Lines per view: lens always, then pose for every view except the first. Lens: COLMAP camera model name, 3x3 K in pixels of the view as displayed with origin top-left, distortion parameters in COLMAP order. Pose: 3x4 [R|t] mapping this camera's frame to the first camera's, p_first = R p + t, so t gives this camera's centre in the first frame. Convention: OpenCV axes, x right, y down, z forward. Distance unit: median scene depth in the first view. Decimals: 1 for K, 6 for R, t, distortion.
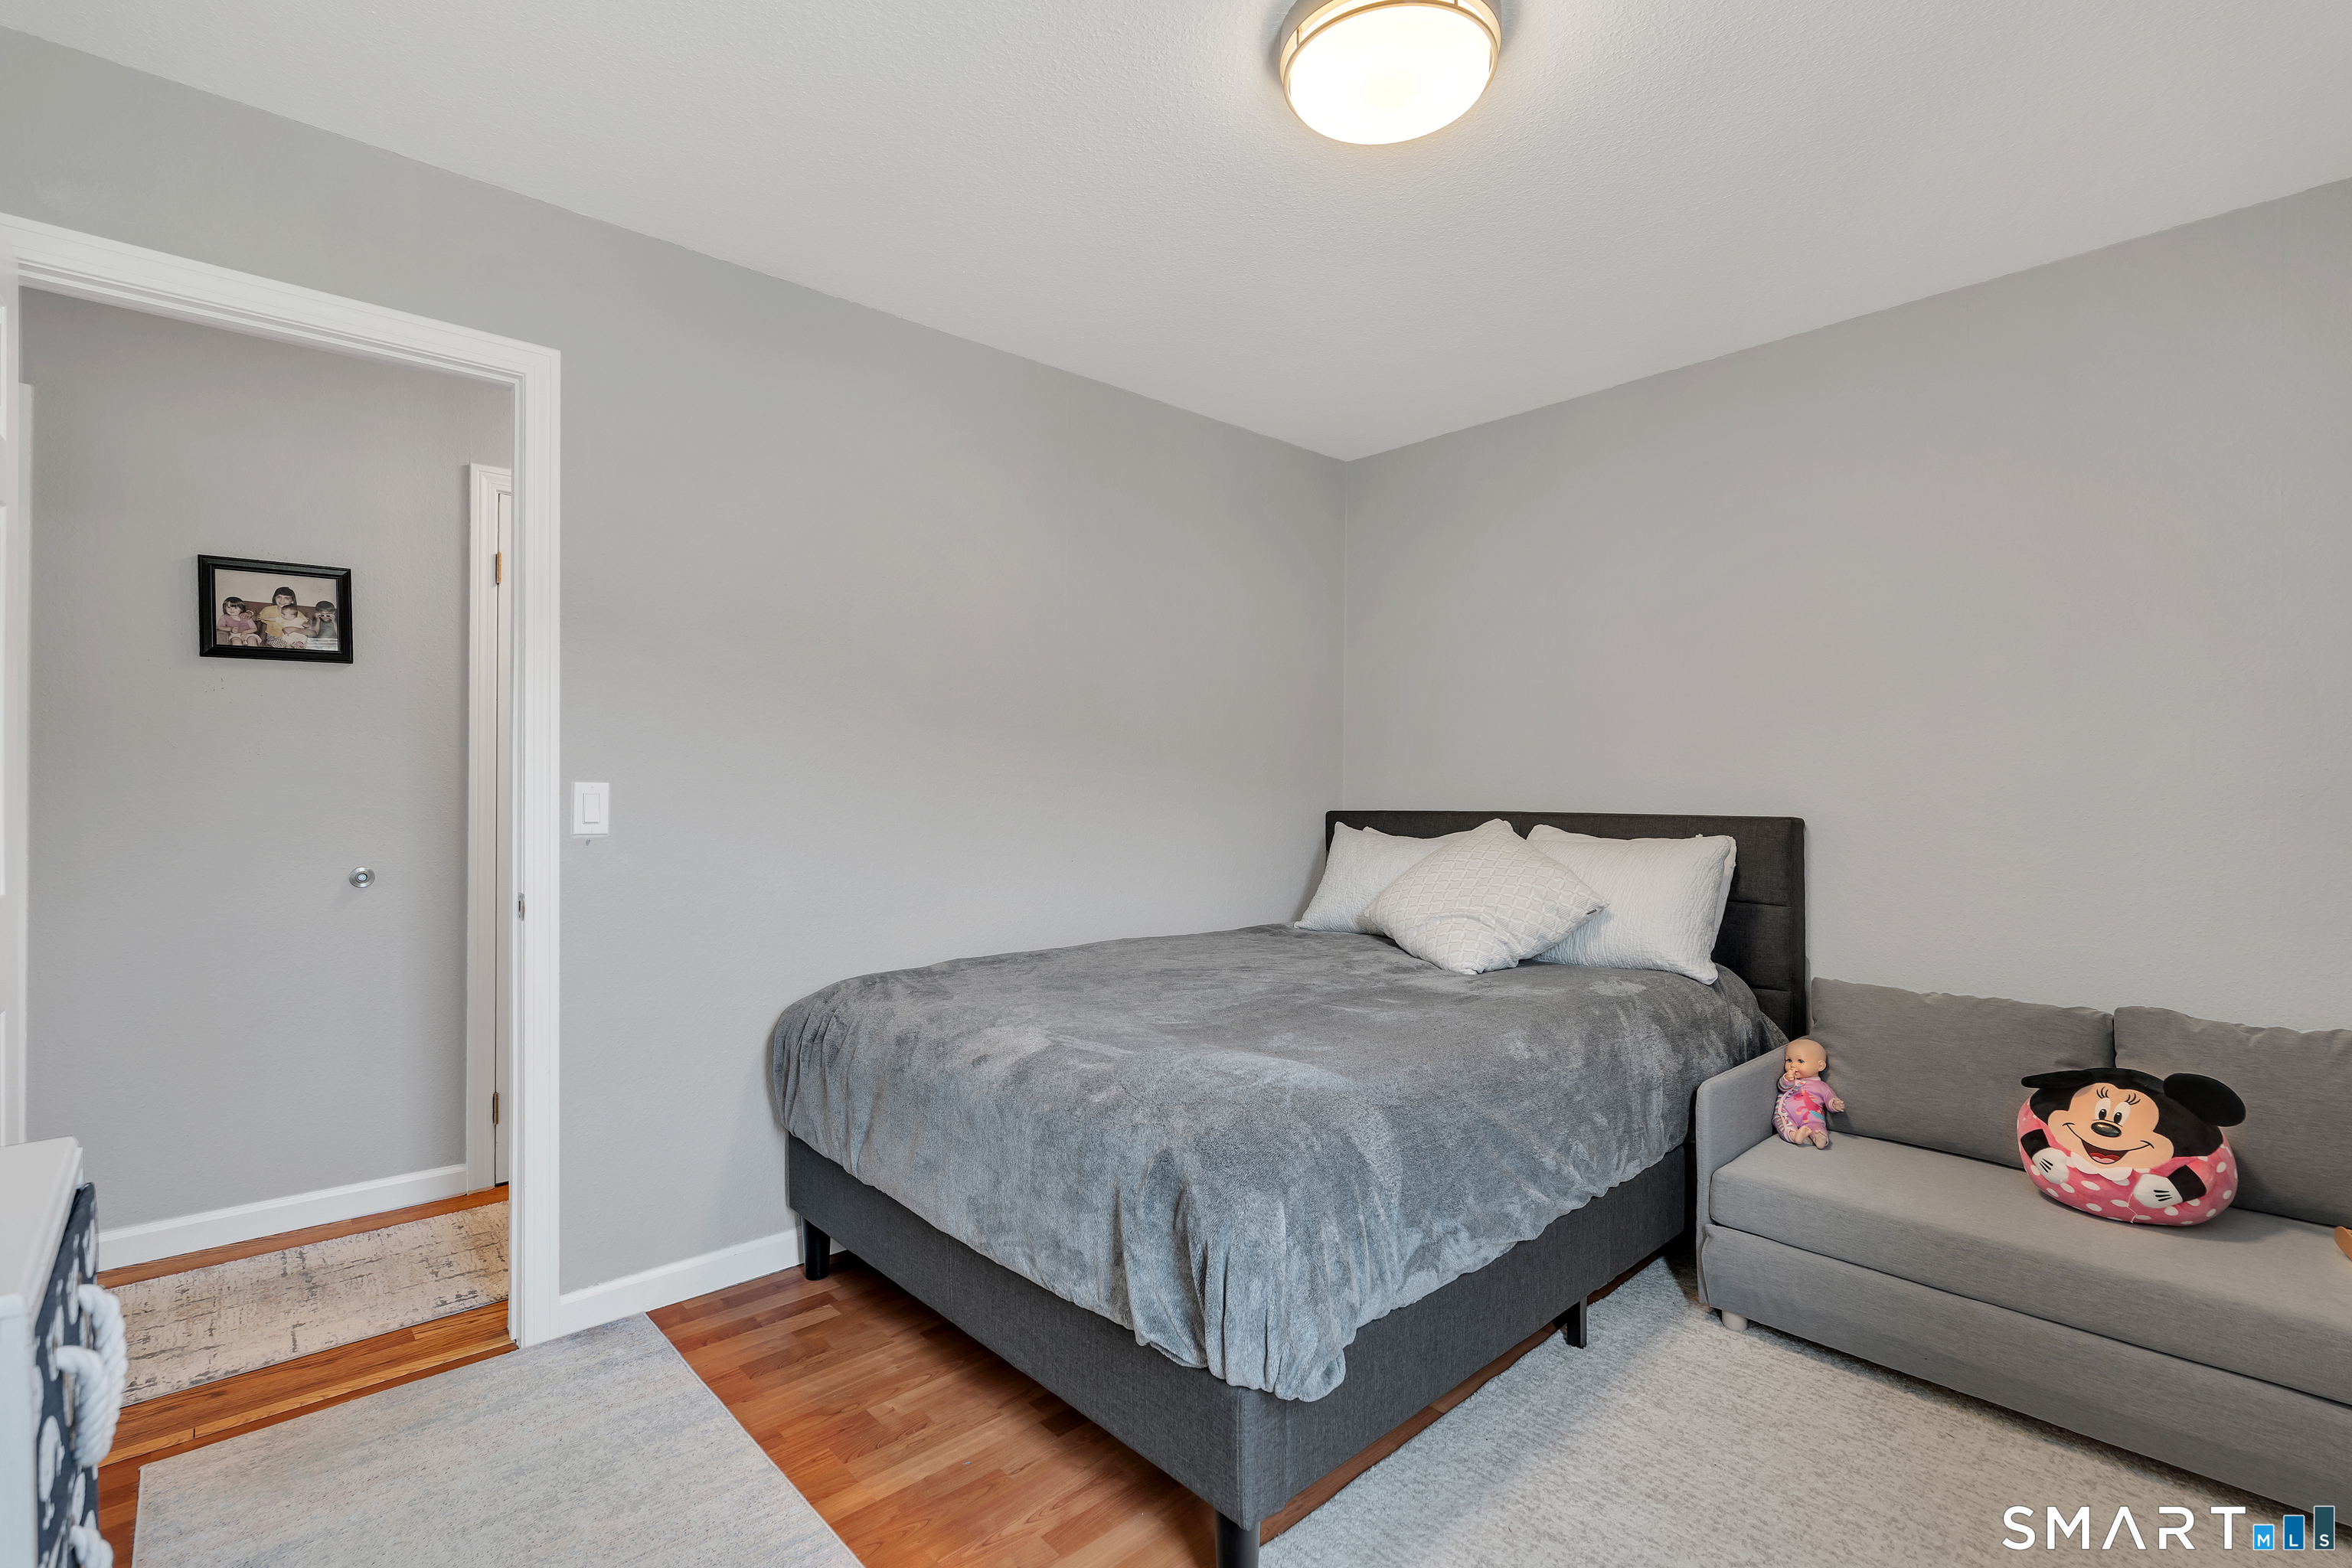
lens RADIAL K [[1051.2, 0, 1183.1], [0, 1051.2, 783.1], [0, 0, 1]] dist [-0.000544, -0.000269]
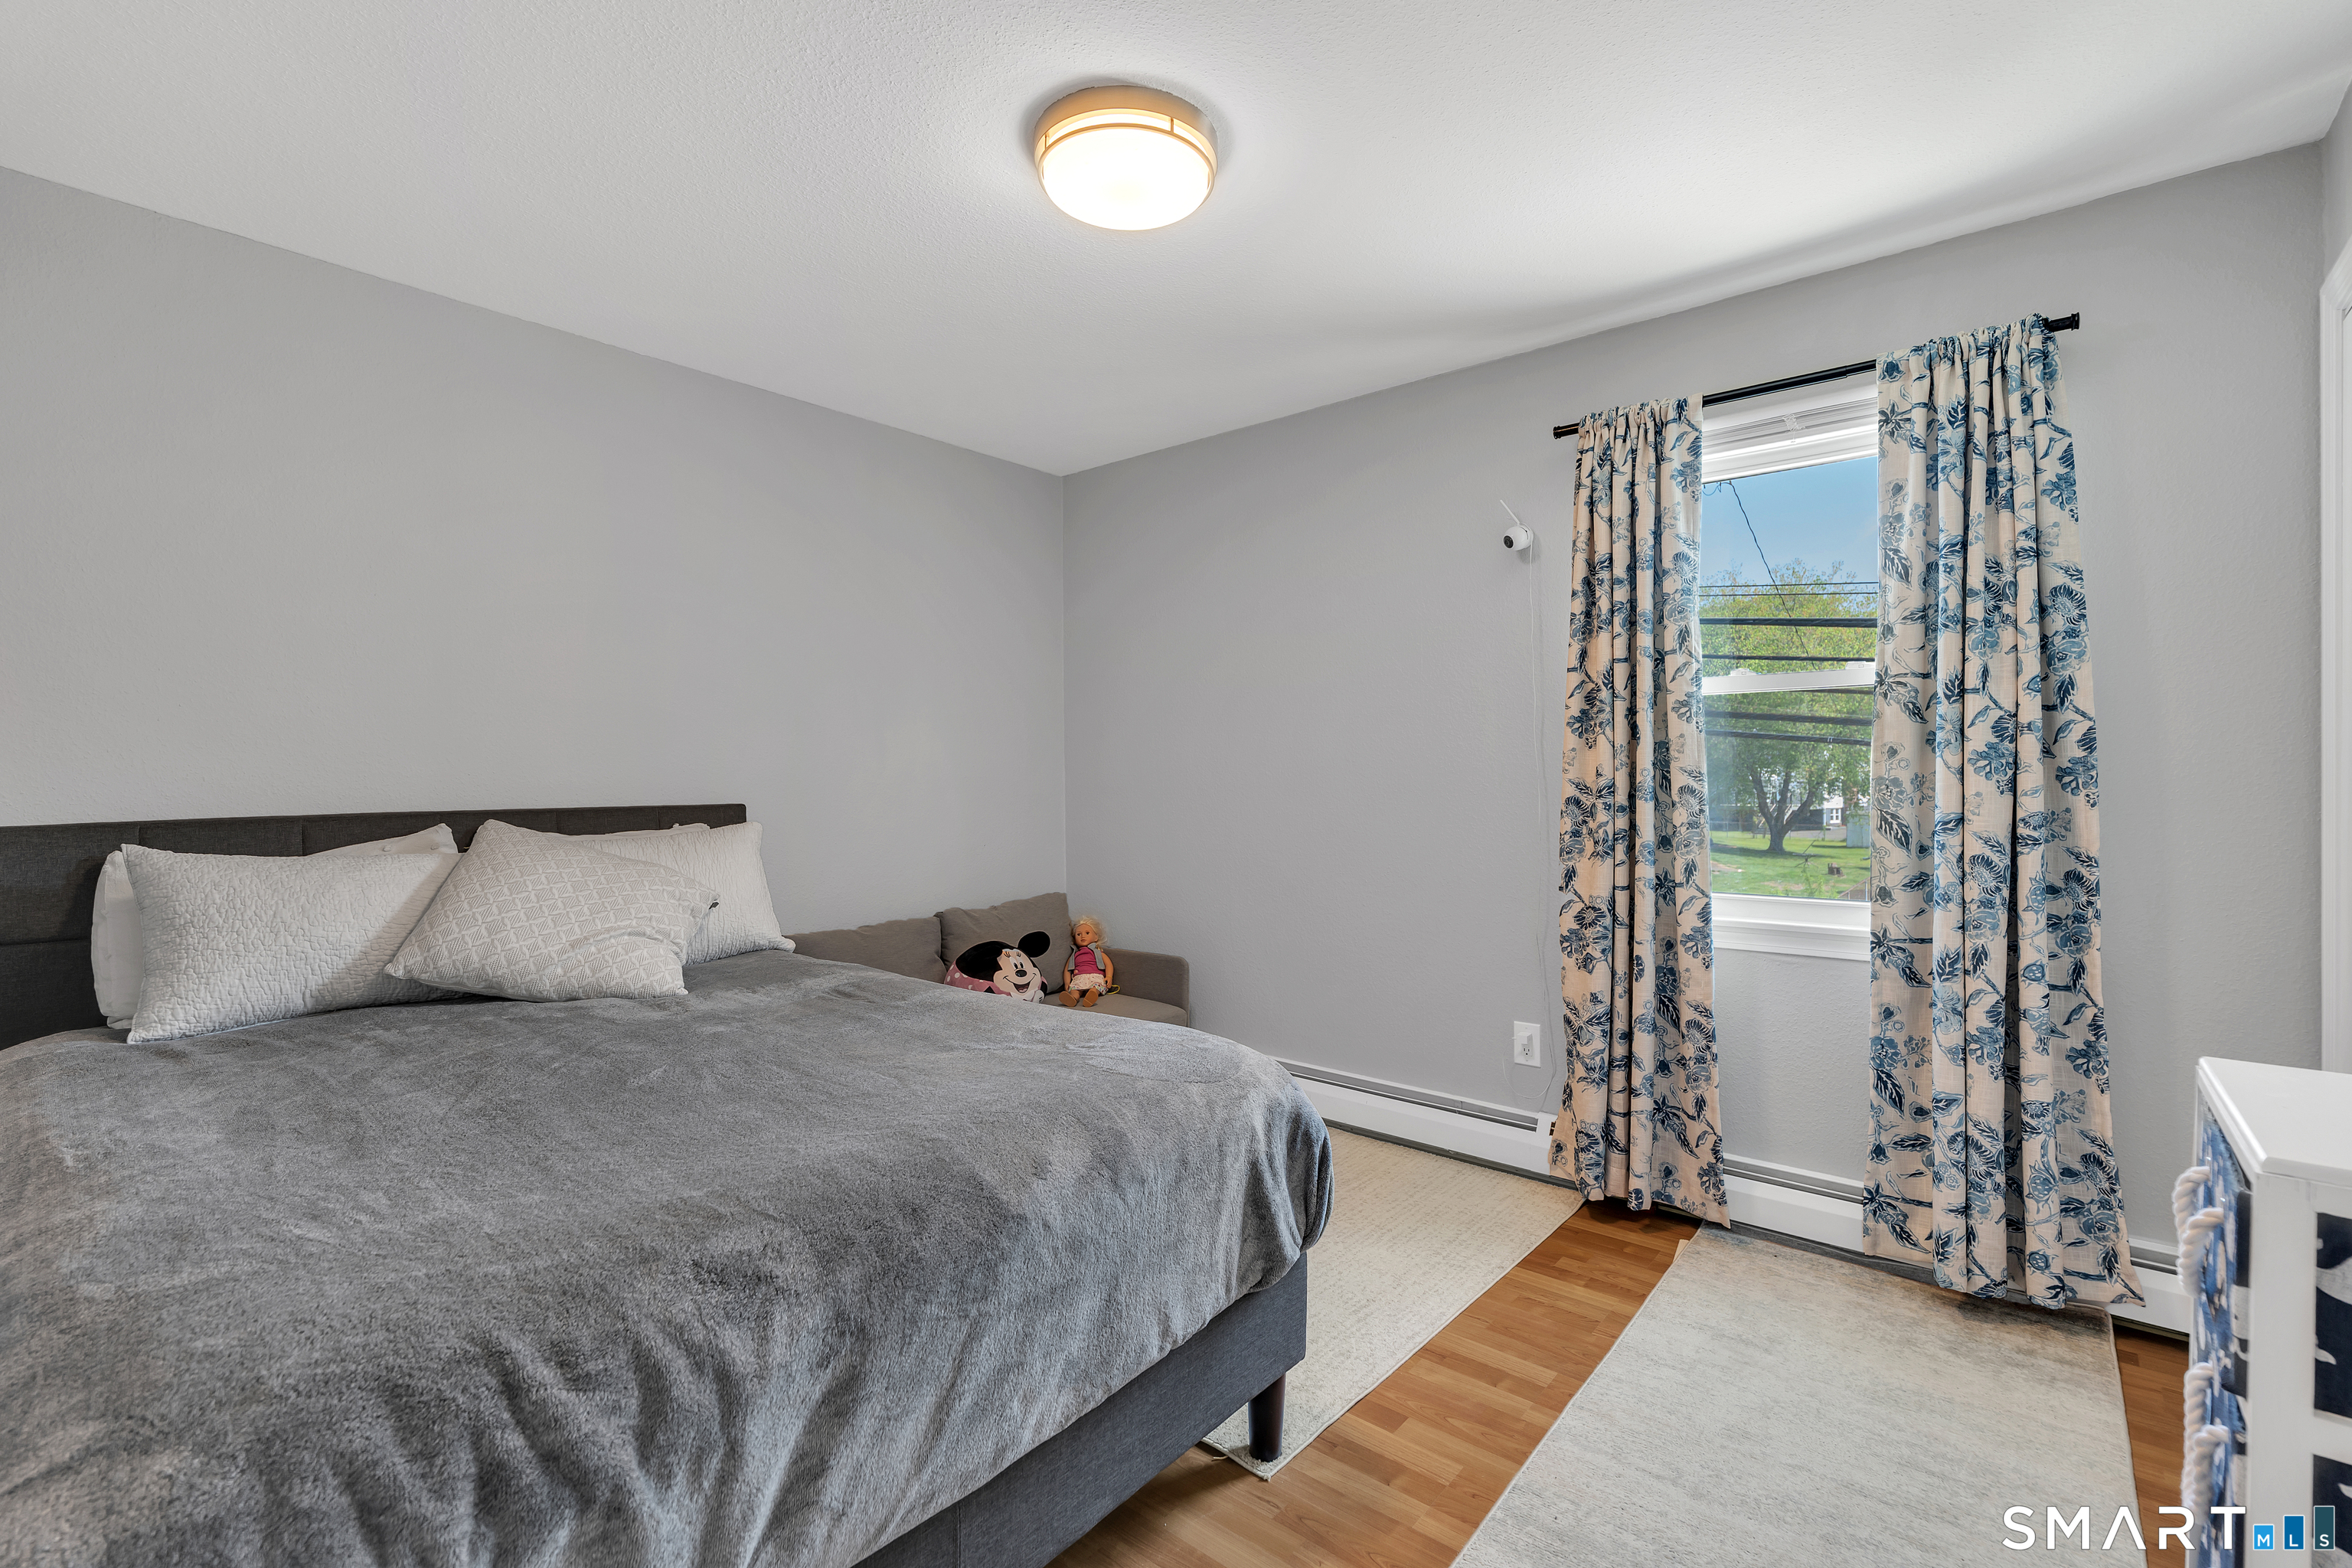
lens RADIAL K [[1051.2, 0, 1182.2], [0, 1051.2, 782.5], [0, 0, 1]] dist [-0.000544, -0.000269]
pose [[-0.138638, -0.011873, 0.990272, -0.884831], [0.000210, 0.999928, 0.012018, -0.007312], [-0.990343, 0.001874, -0.138625, 0.978032]]
